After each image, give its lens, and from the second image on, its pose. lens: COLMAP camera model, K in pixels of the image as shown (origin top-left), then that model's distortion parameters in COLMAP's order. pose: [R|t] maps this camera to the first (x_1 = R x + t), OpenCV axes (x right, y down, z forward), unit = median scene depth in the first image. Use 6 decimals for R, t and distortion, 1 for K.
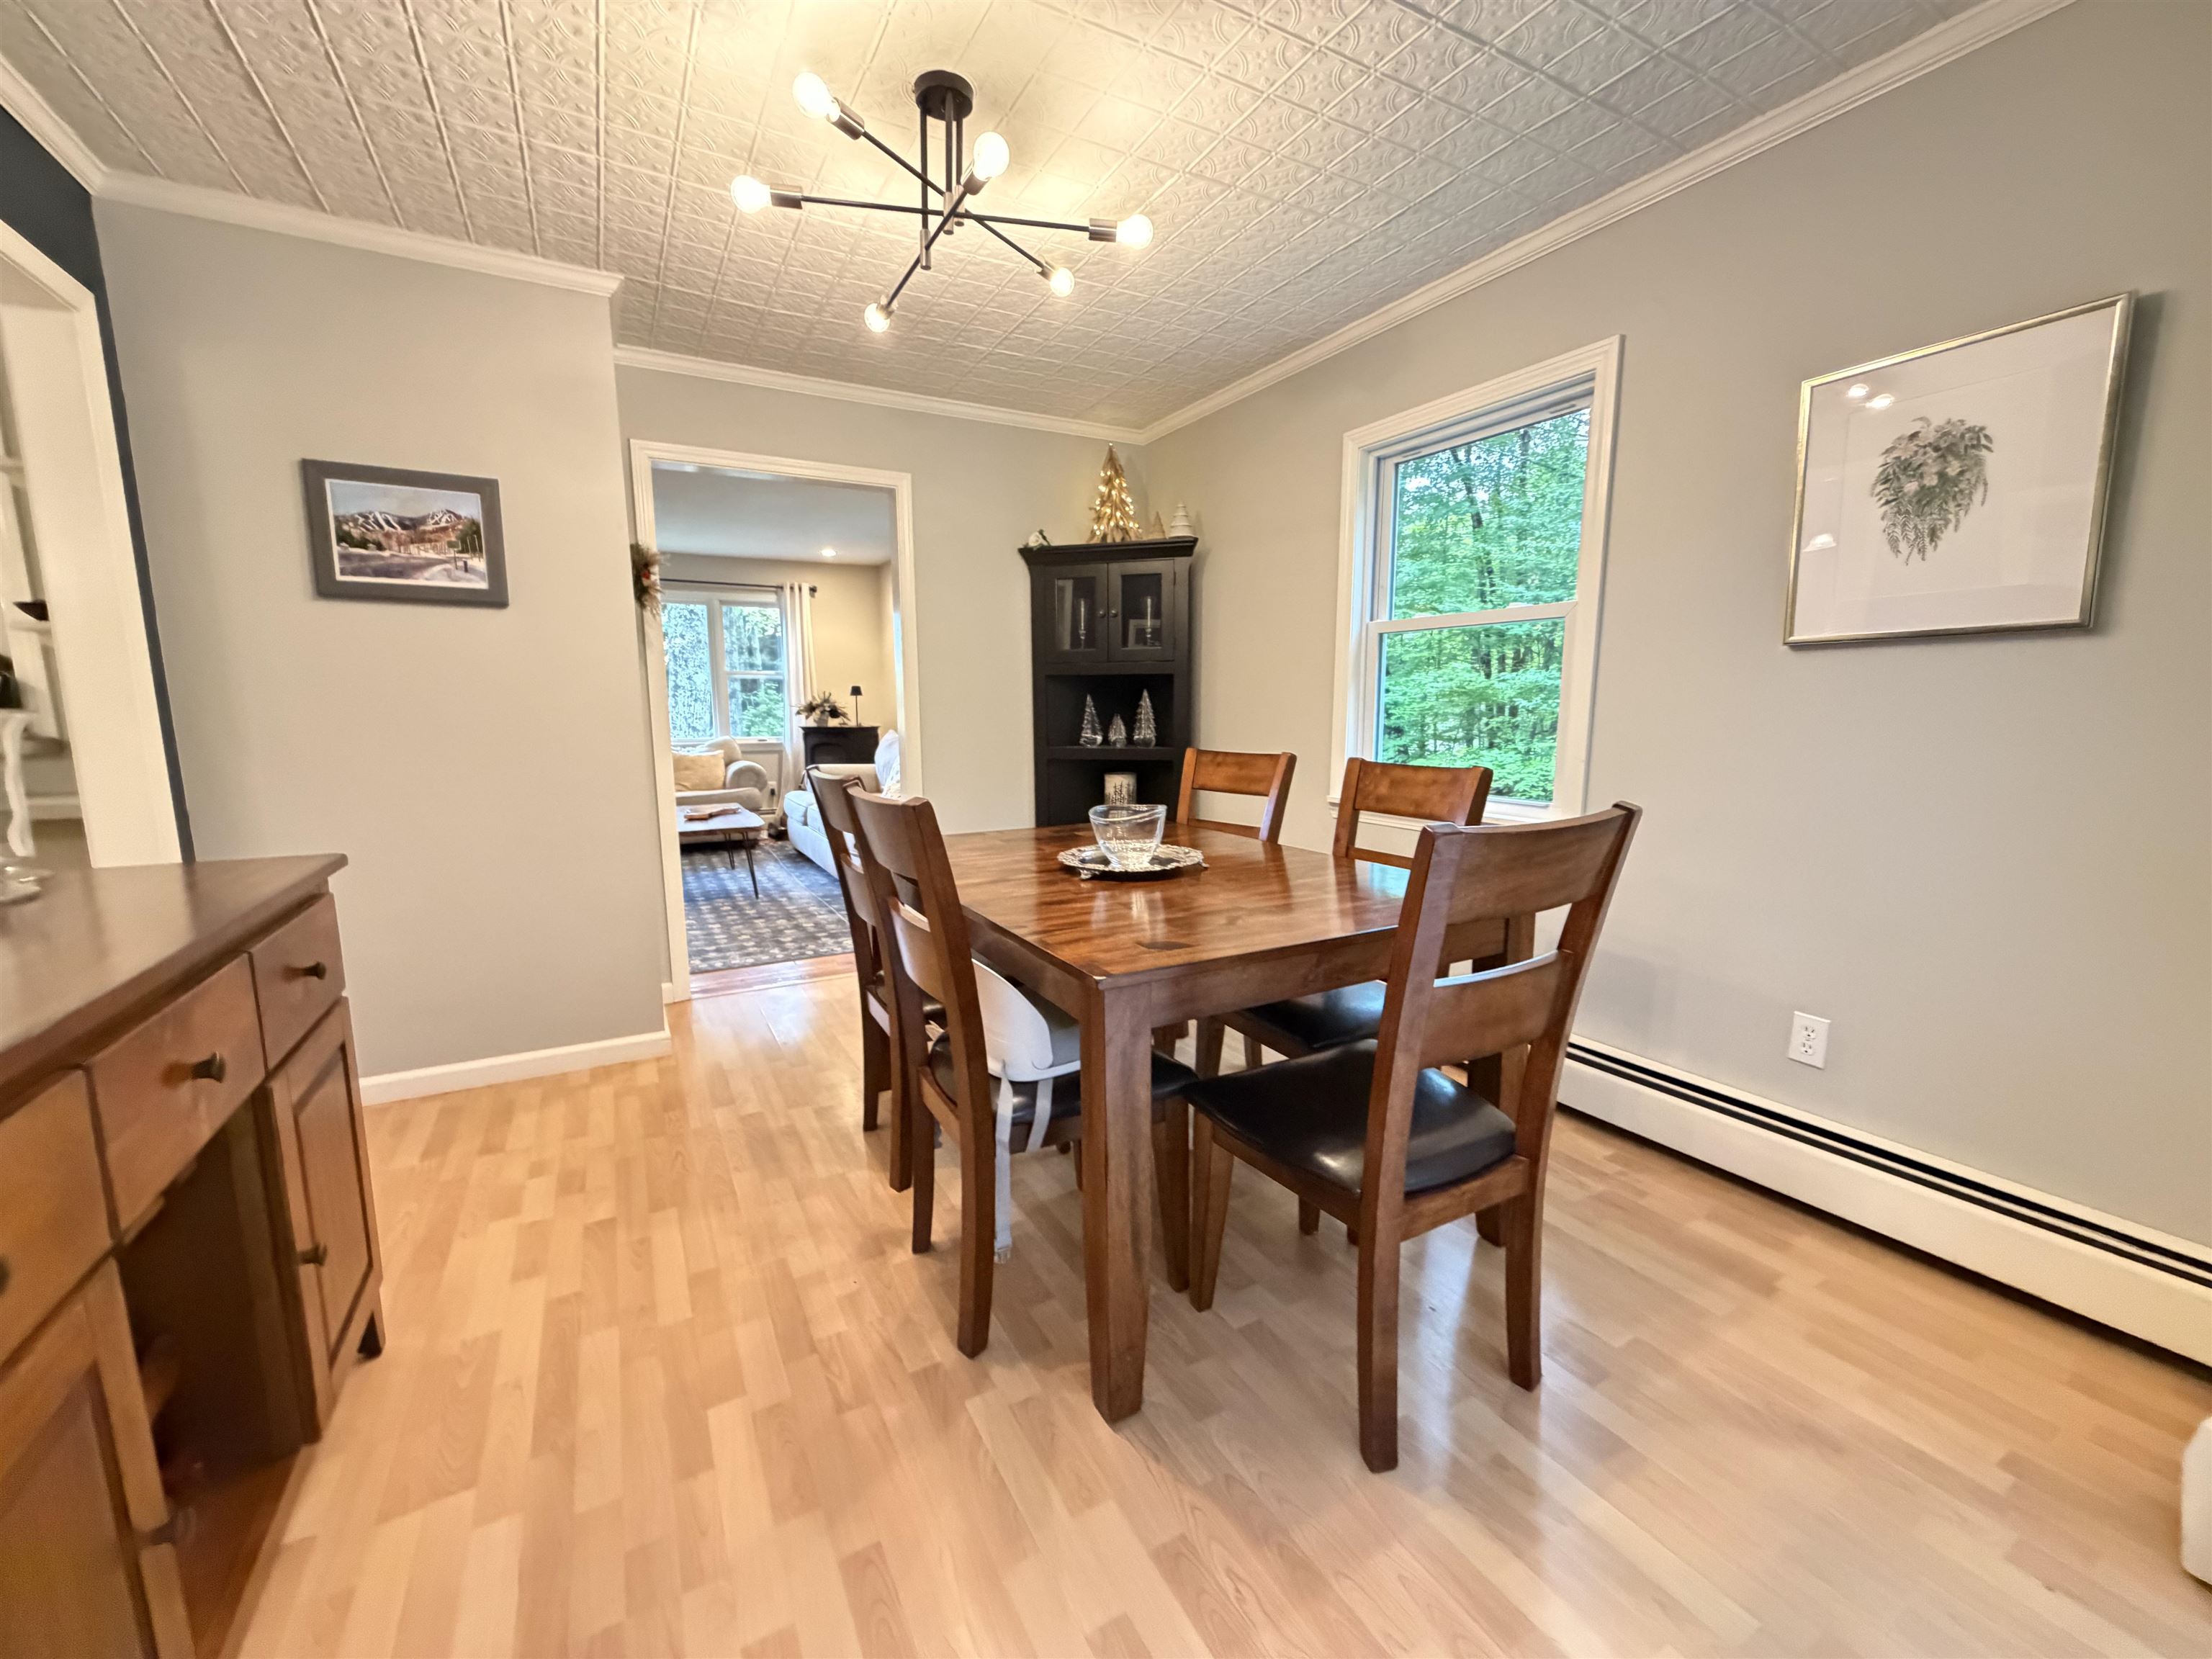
lens RADIAL K [[878.9, 0, 1101.2], [0, 878.9, 828.0], [0, 0, 1]] dist [-0.002161, 0.000632]
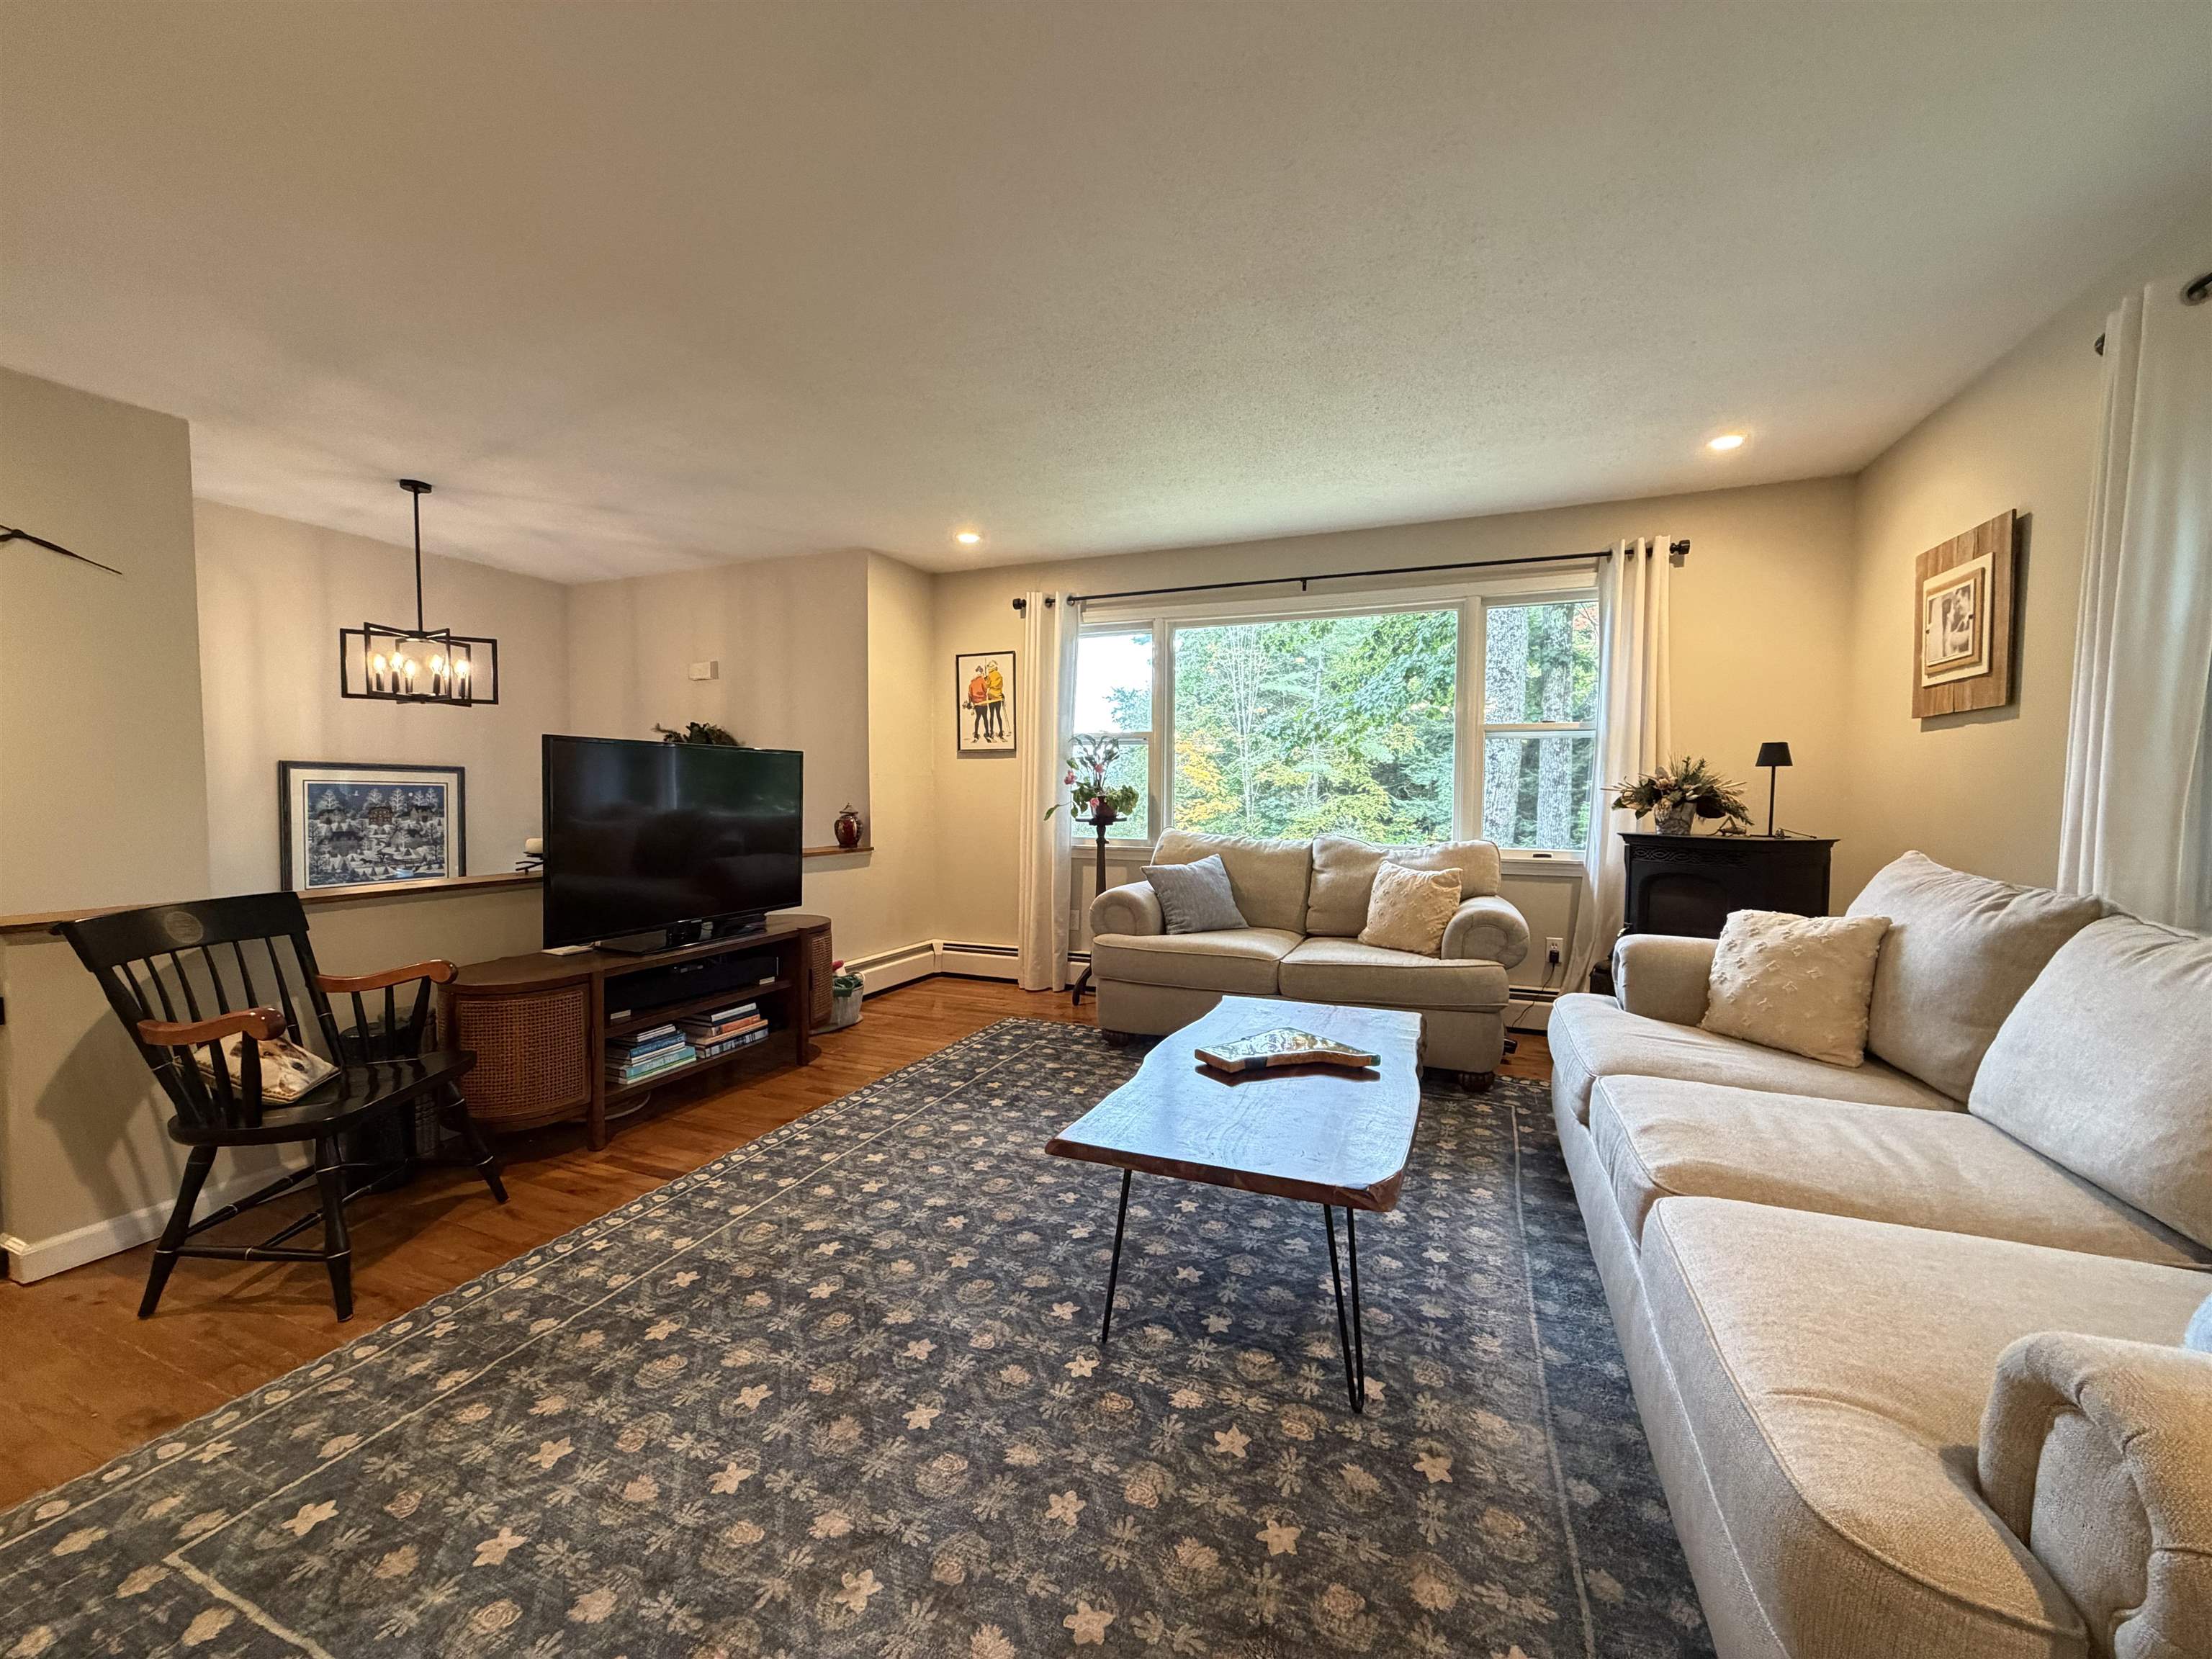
lens RADIAL K [[878.9, 0, 1094.4], [0, 878.9, 833.8], [0, 0, 1]] dist [-0.002161, 0.000632]
pose [[0.626483, 0.042731, -0.778263, -0.155137], [-0.121997, 0.991565, -0.043763, -0.060540], [0.769829, 0.122362, 0.626412, 0.493559]]
